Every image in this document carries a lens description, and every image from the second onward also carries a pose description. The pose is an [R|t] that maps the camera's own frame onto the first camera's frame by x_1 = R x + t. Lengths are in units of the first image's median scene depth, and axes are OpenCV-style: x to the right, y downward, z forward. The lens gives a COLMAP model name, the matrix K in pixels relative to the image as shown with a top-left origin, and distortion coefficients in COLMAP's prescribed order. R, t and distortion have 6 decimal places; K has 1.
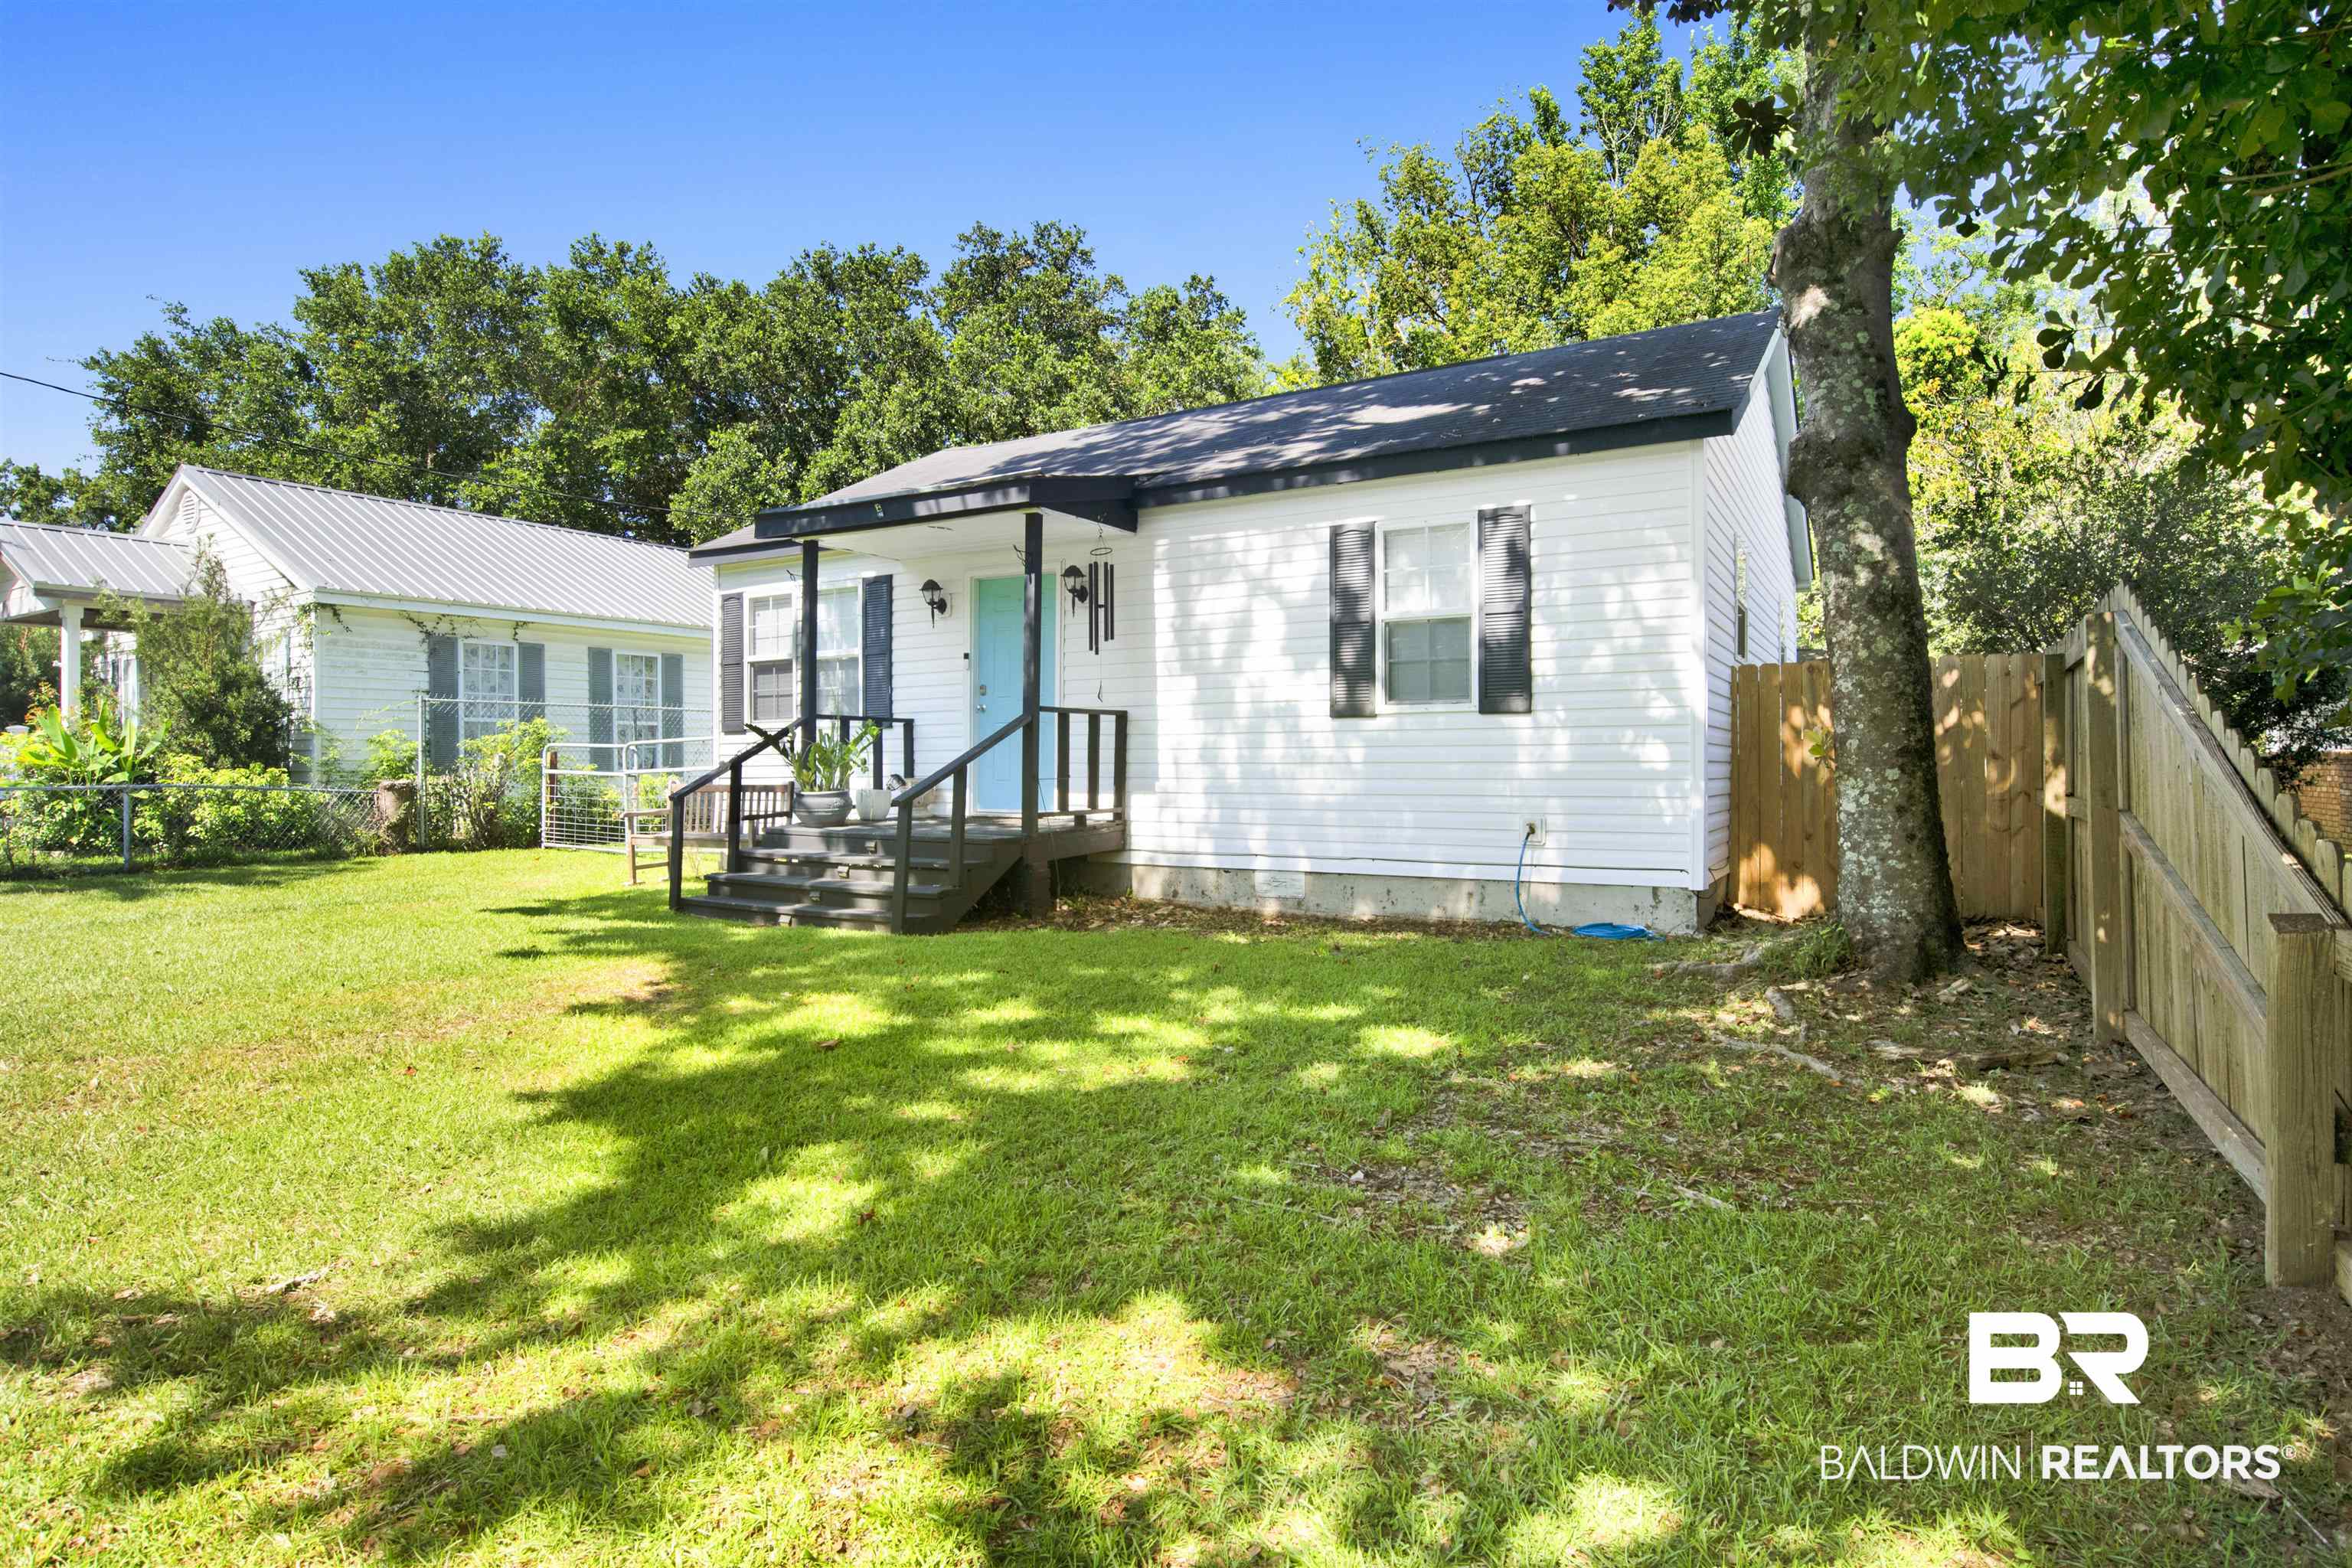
lens RADIAL K [[1232.0, 0, 1173.1], [0, 1232.0, 746.1], [0, 0, 1]] dist [-0.055188, 0.018423]
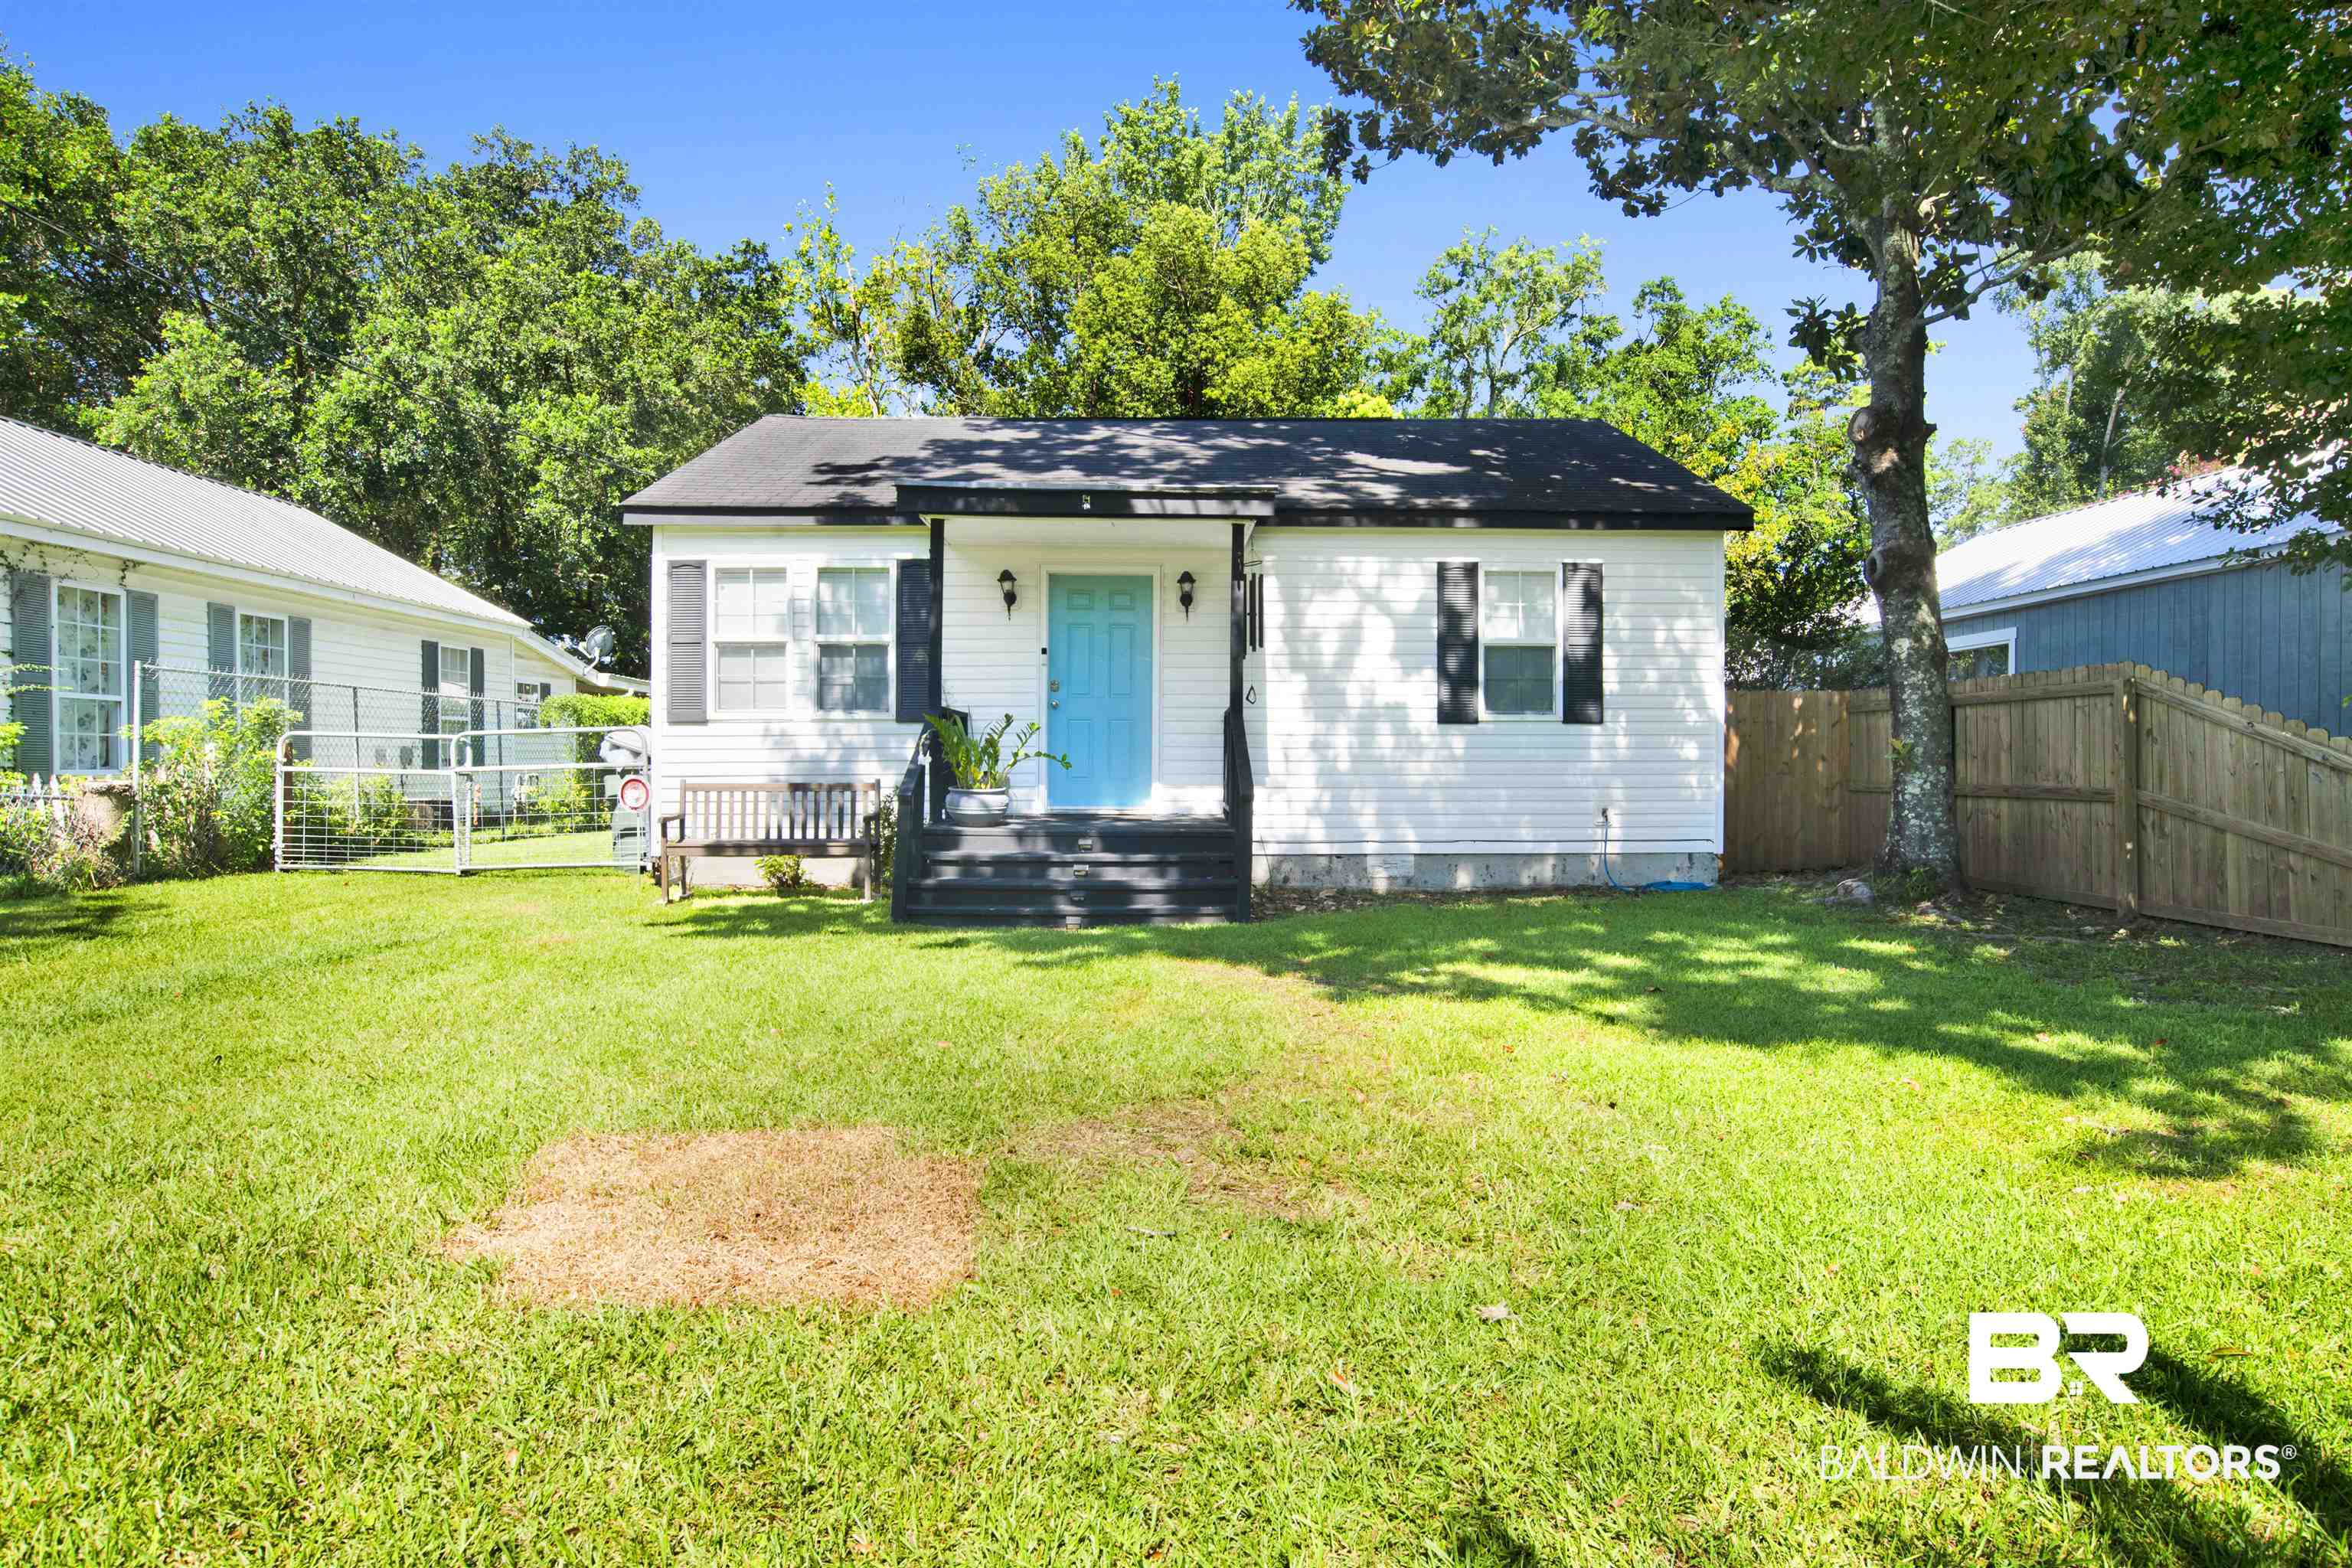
lens RADIAL K [[1232.0, 0, 1173.1], [0, 1232.0, 746.1], [0, 0, 1]] dist [-0.055188, 0.018423]
pose [[0.851122, 0.009831, 0.524876, -0.674331], [-0.010741, 0.999941, -0.001312, 0.003733], [-0.524859, -0.004522, 0.851177, 0.121982]]
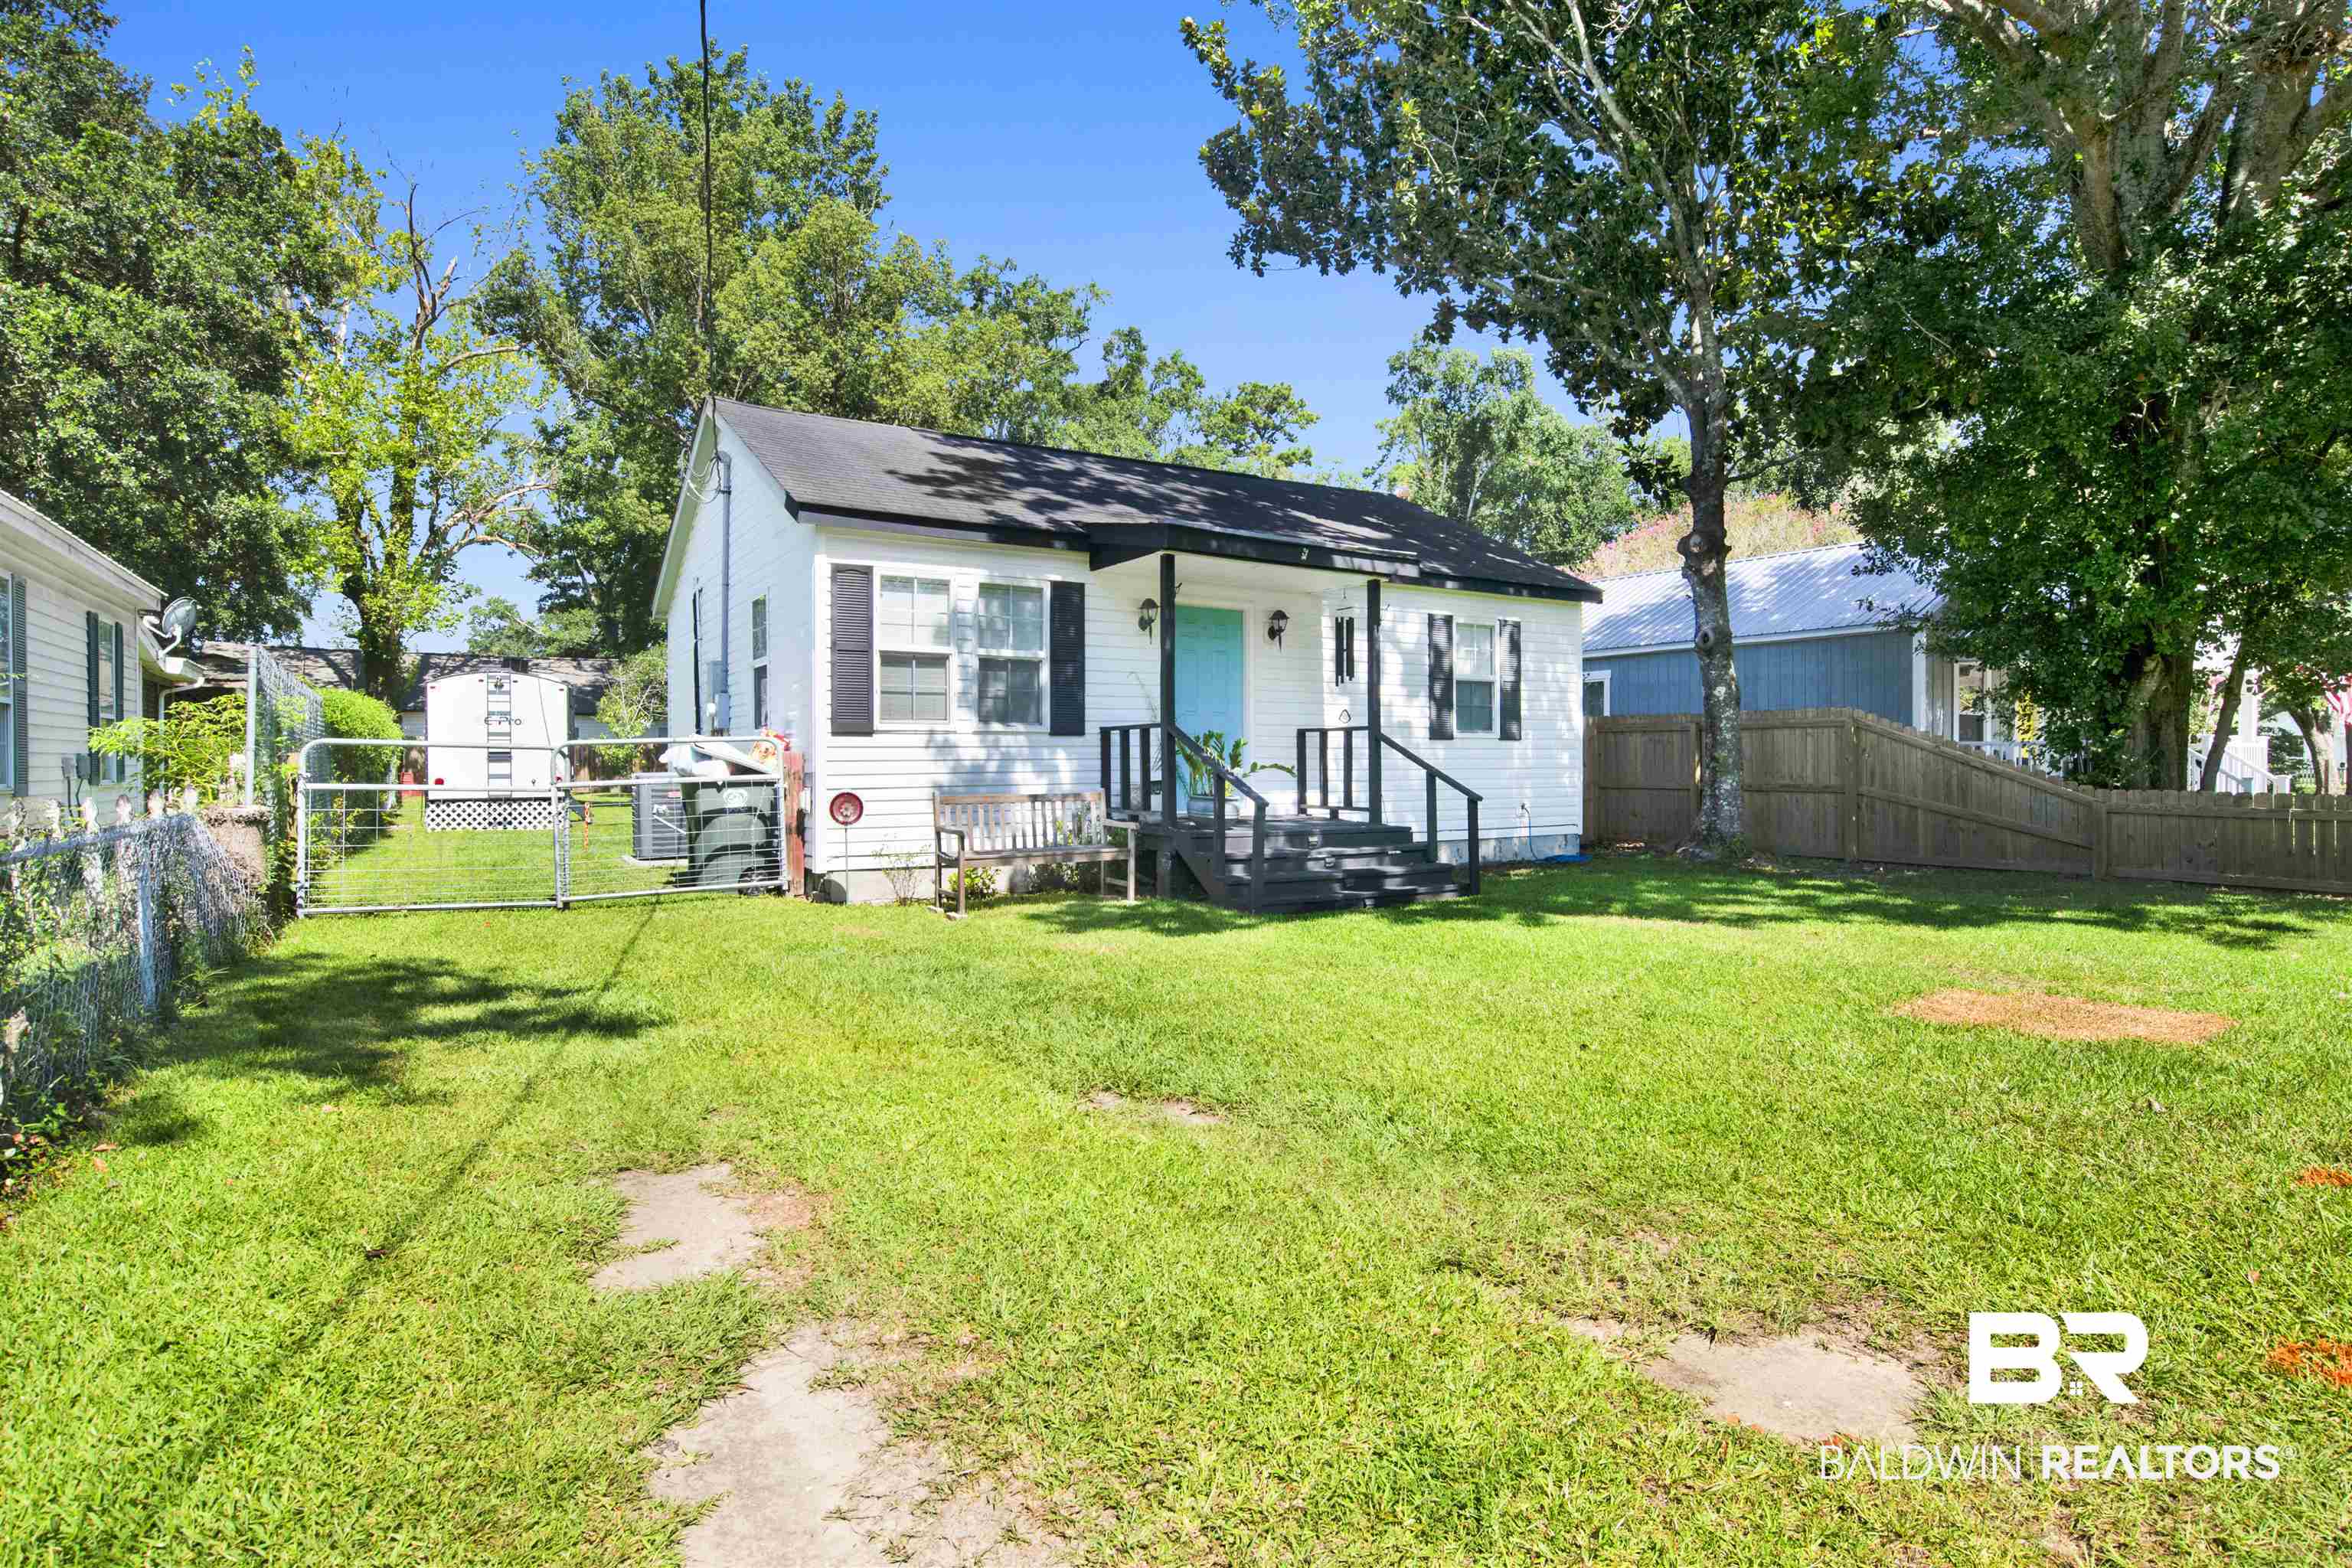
lens RADIAL K [[1232.0, 0, 1173.1], [0, 1232.0, 746.1], [0, 0, 1]] dist [-0.055188, 0.018423]
pose [[0.468348, 0.012425, 0.883457, -1.294435], [-0.013172, 0.999888, -0.007080, 0.001172], [-0.883446, -0.008321, 0.468459, 0.542297]]
